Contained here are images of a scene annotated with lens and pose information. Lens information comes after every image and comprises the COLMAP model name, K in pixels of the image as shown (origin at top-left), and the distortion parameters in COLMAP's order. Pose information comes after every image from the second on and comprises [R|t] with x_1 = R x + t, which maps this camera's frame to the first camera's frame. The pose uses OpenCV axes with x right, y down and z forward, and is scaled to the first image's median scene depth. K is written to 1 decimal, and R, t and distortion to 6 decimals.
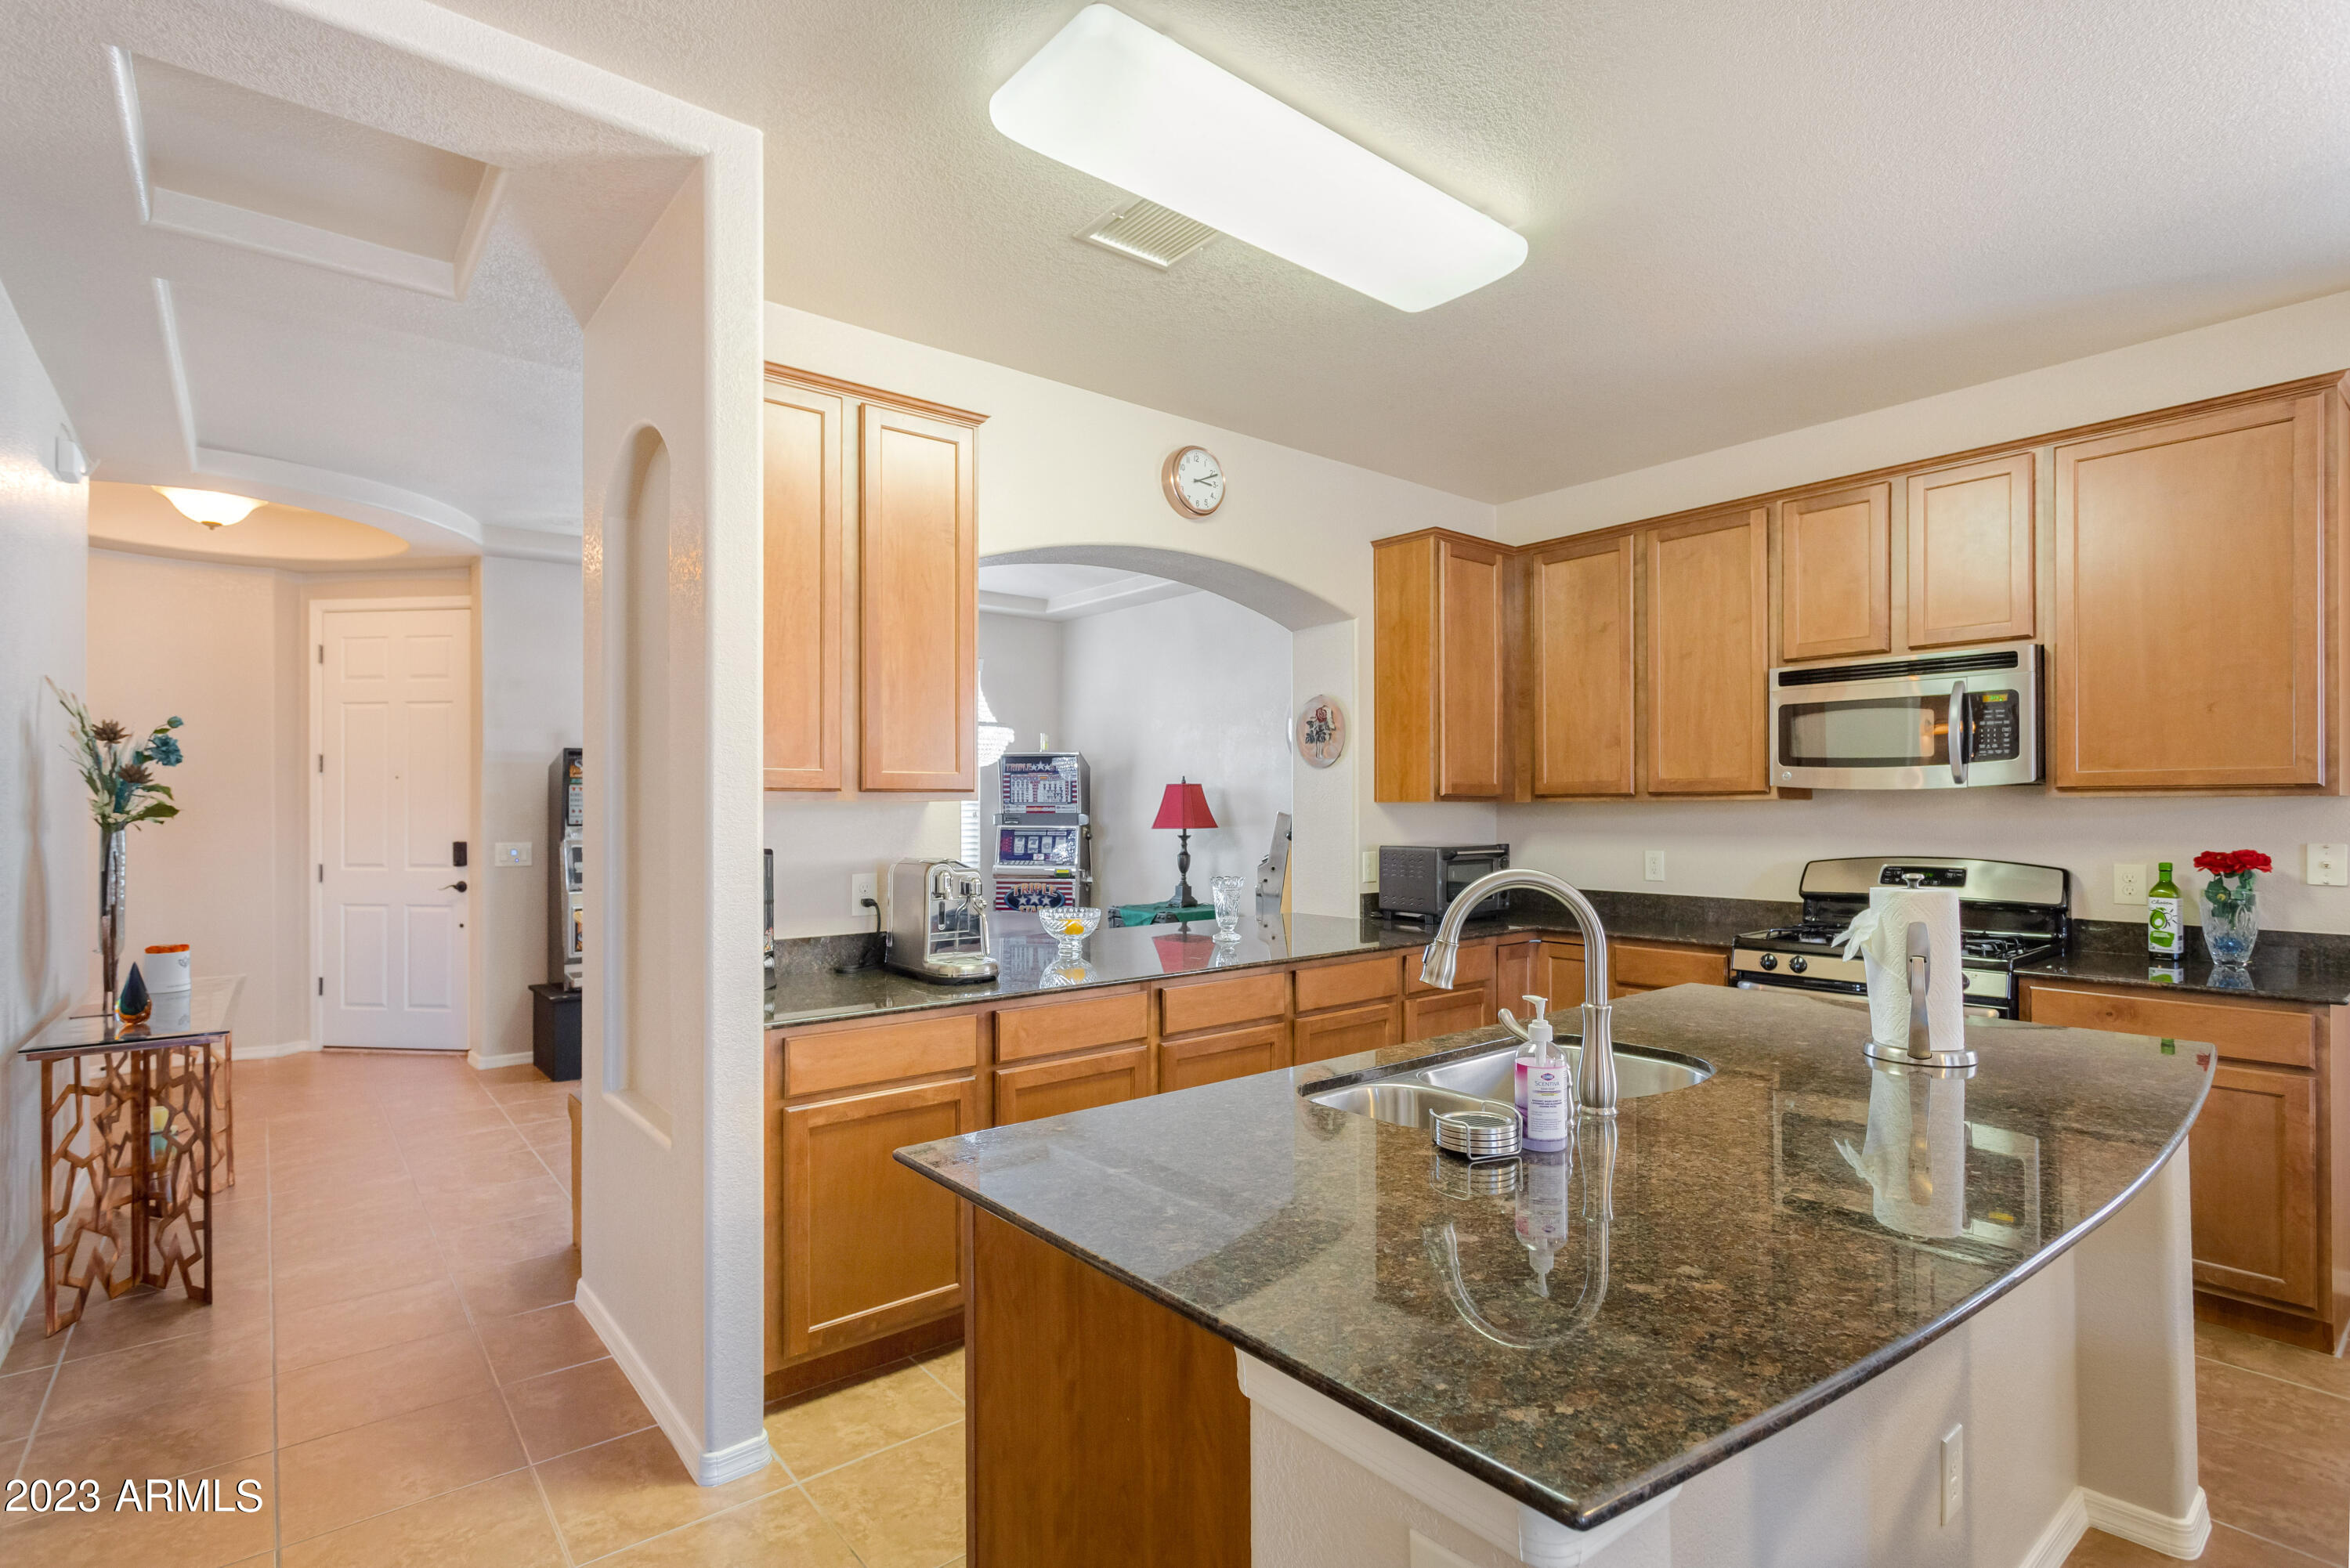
lens RADIAL K [[1150.5, 0, 1156.0], [0, 1150.5, 813.9], [0, 0, 1]] dist [0.002127, 0.002288]
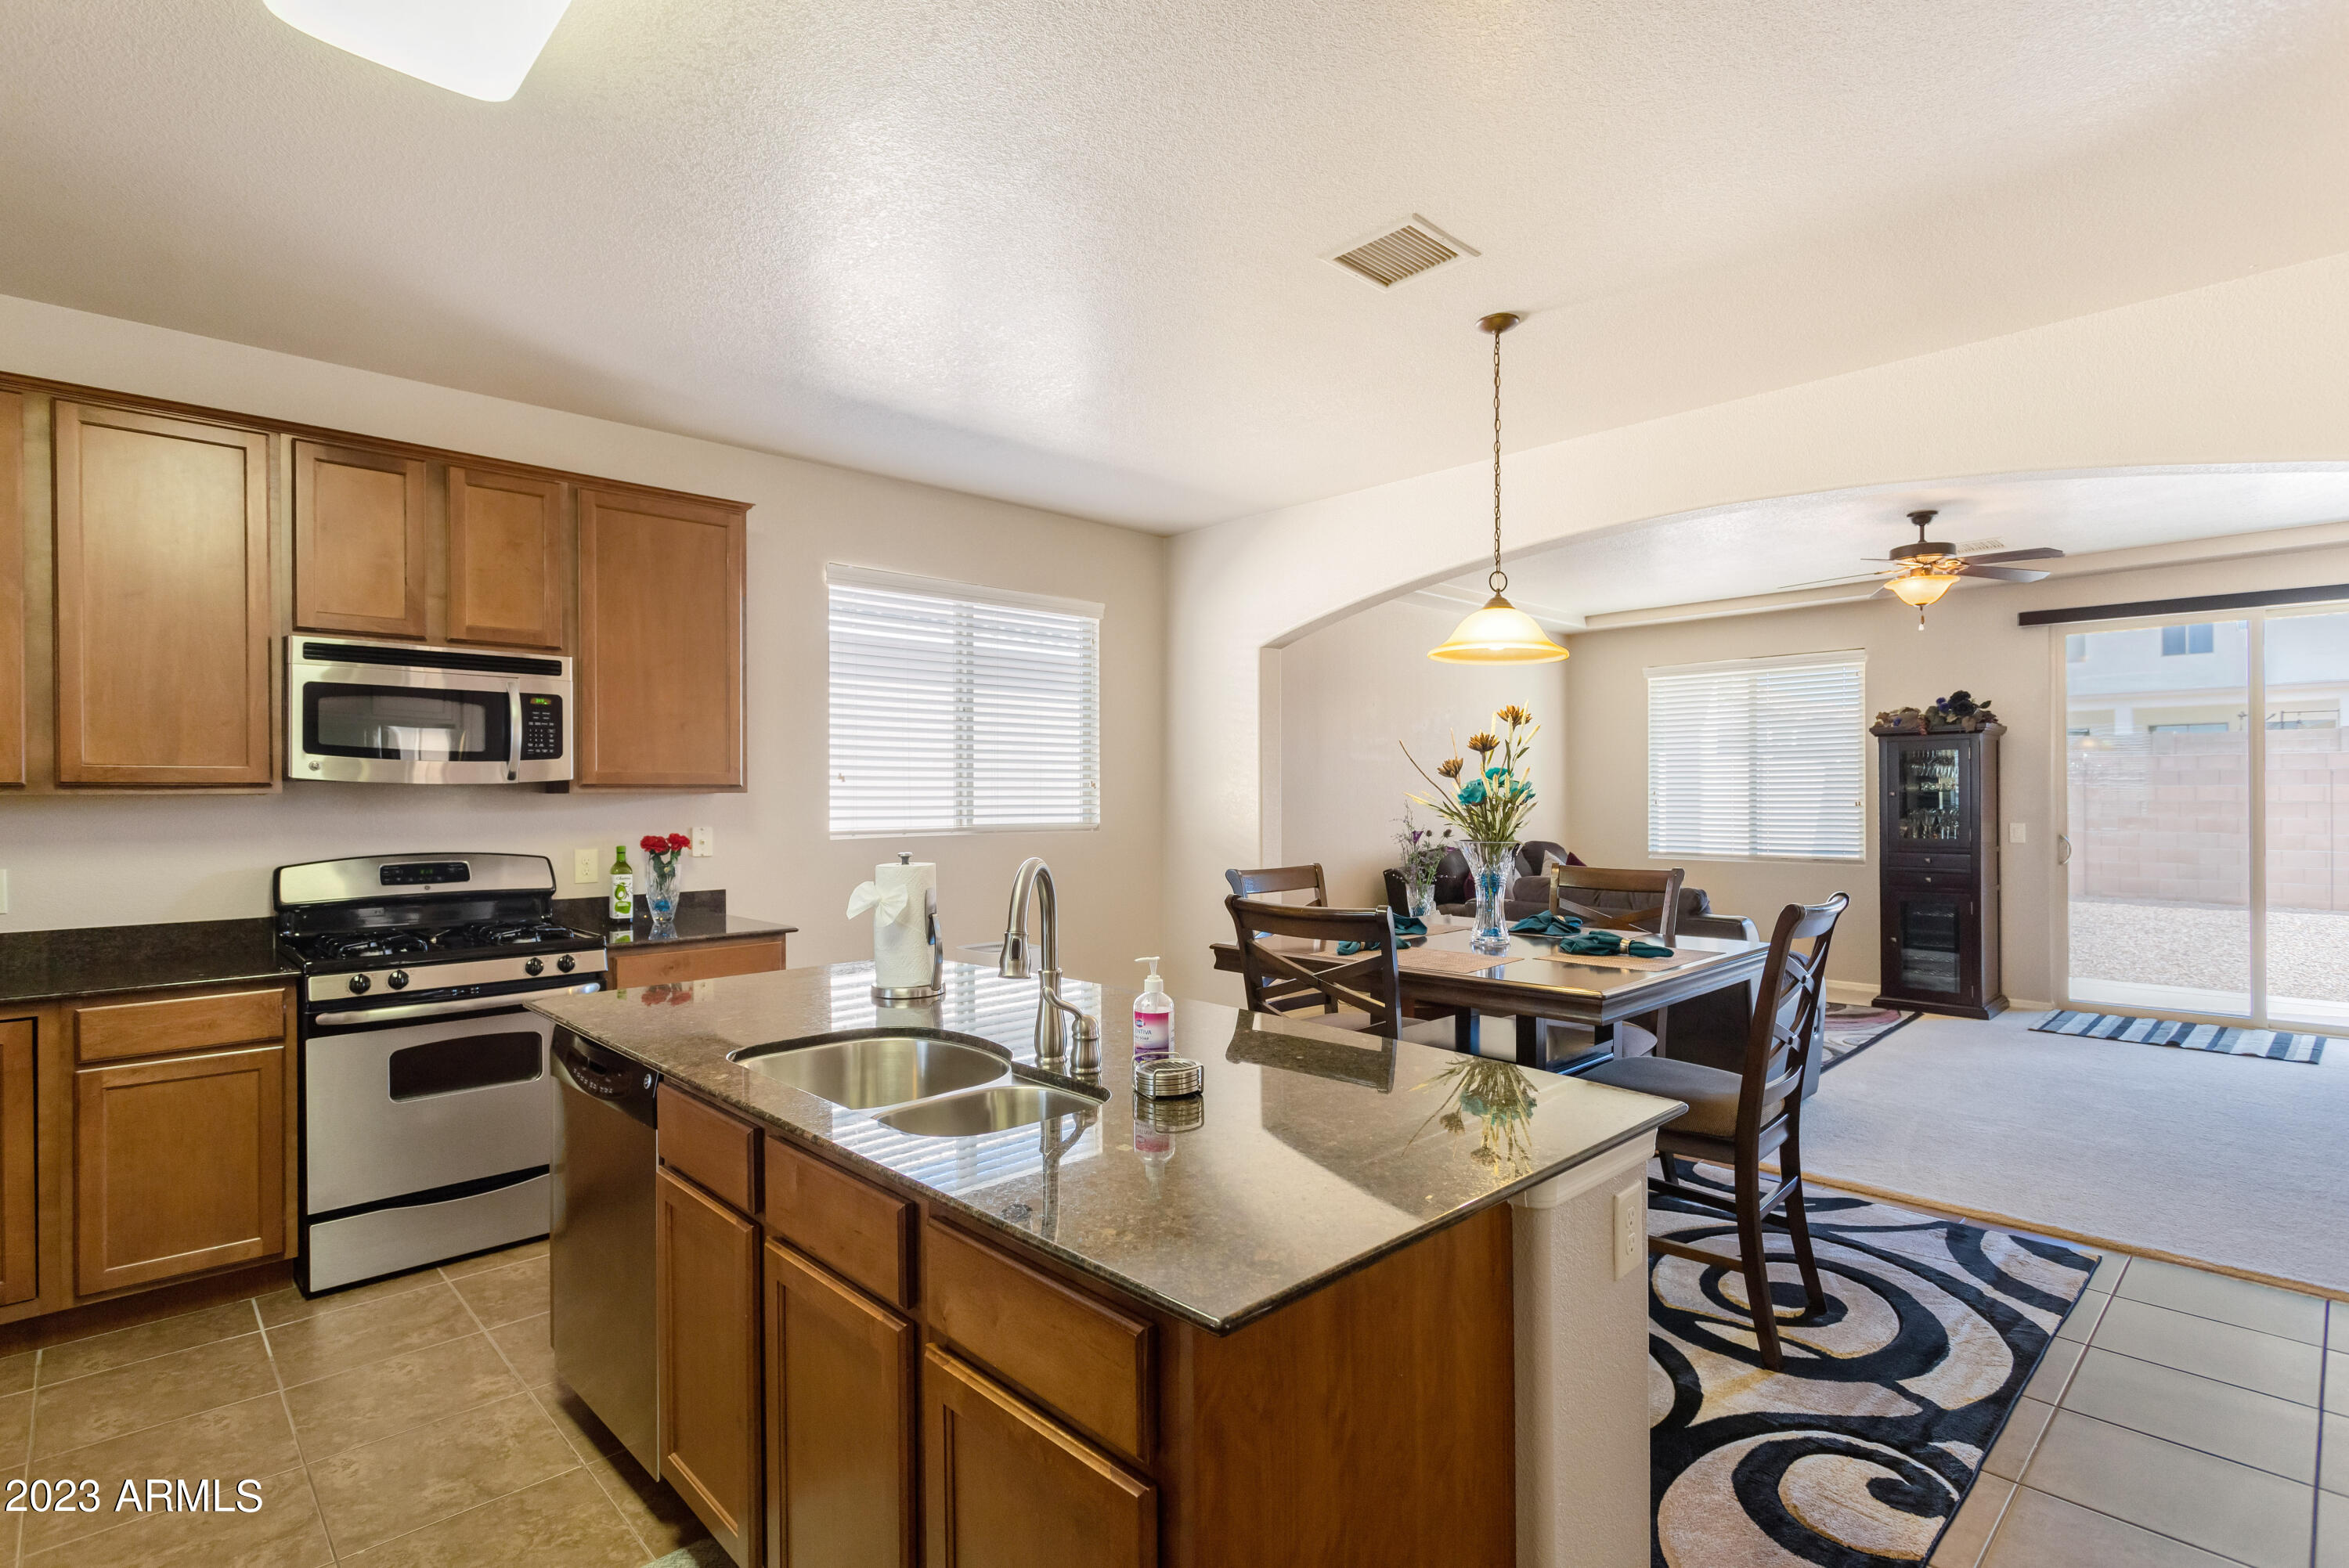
lens RADIAL K [[1149.9, 0, 1198.3], [0, 1149.9, 798.4], [0, 0, 1]] dist [0.002127, 0.002288]
pose [[-0.104512, -0.000585, 0.994523, -0.328065], [0.009579, 0.999953, 0.001595, -0.003977], [-0.994478, 0.009693, -0.104501, 0.399285]]
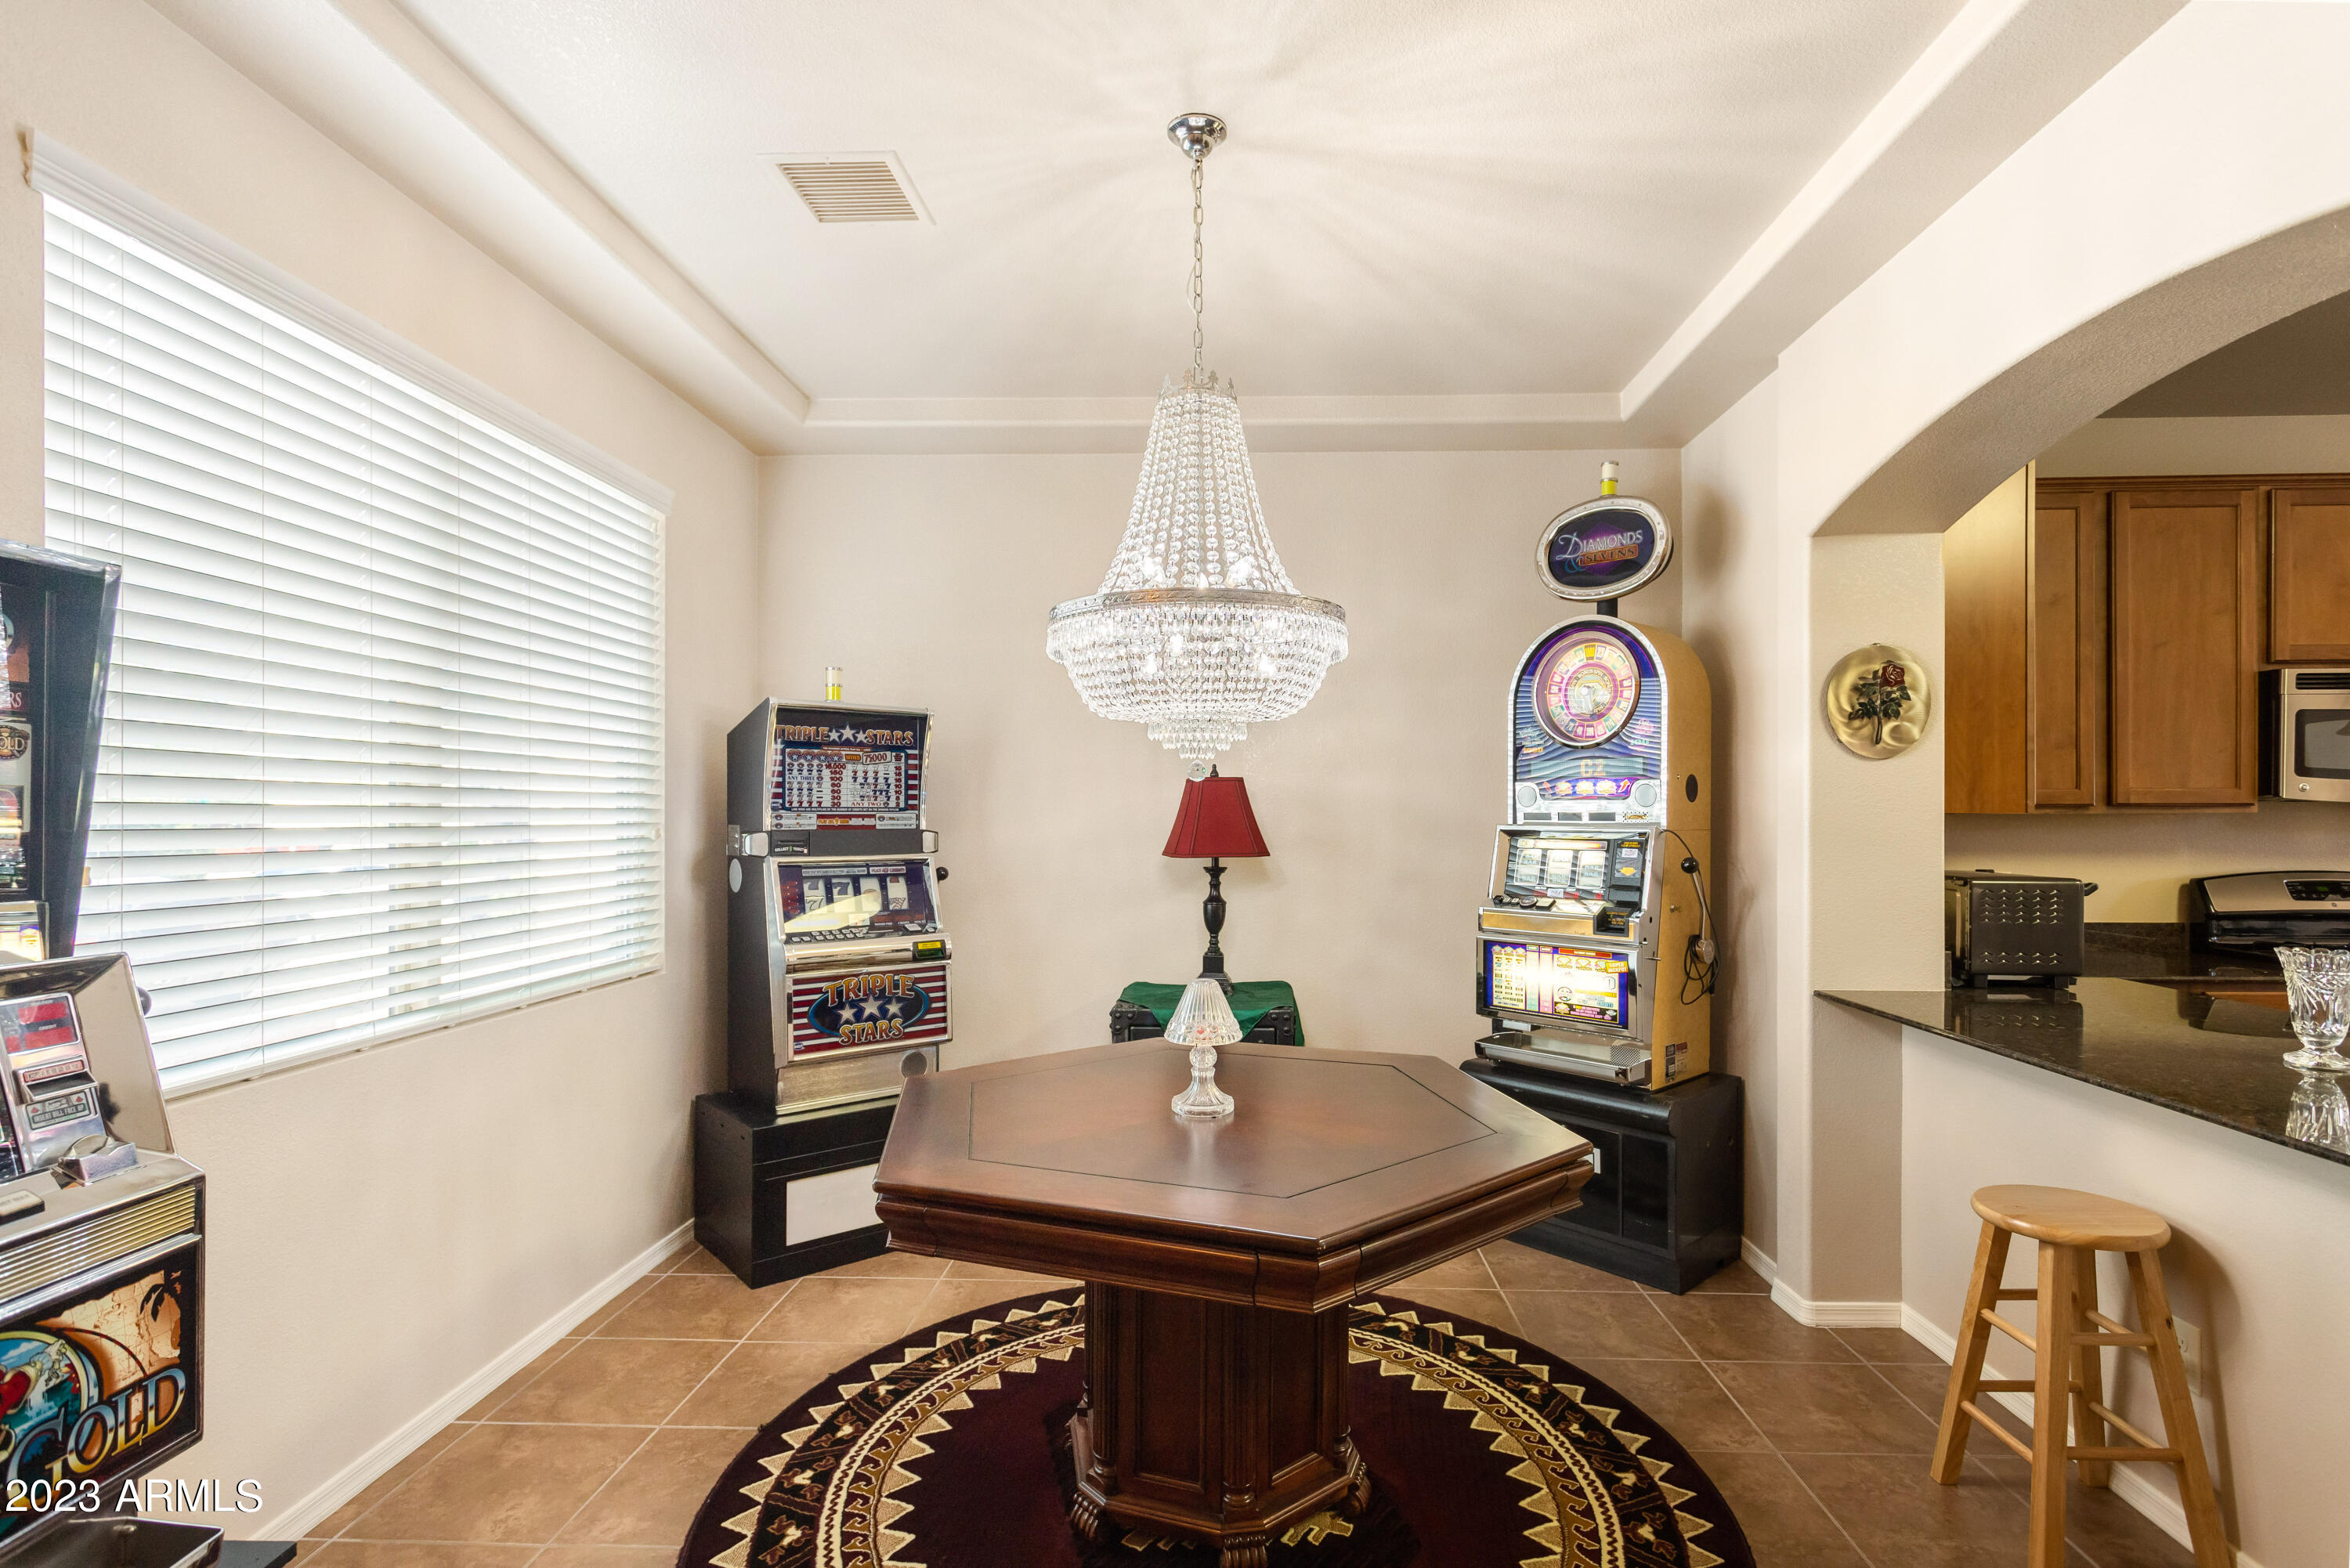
lens RADIAL K [[1150.5, 0, 1135.0], [0, 1150.5, 816.9], [0, 0, 1]] dist [0.002127, 0.002288]
pose [[0.644703, 0.004261, 0.764421, -0.678492], [0.001577, 0.999975, -0.006904, -0.004386], [-0.764432, 0.005657, 0.644680, 1.009650]]
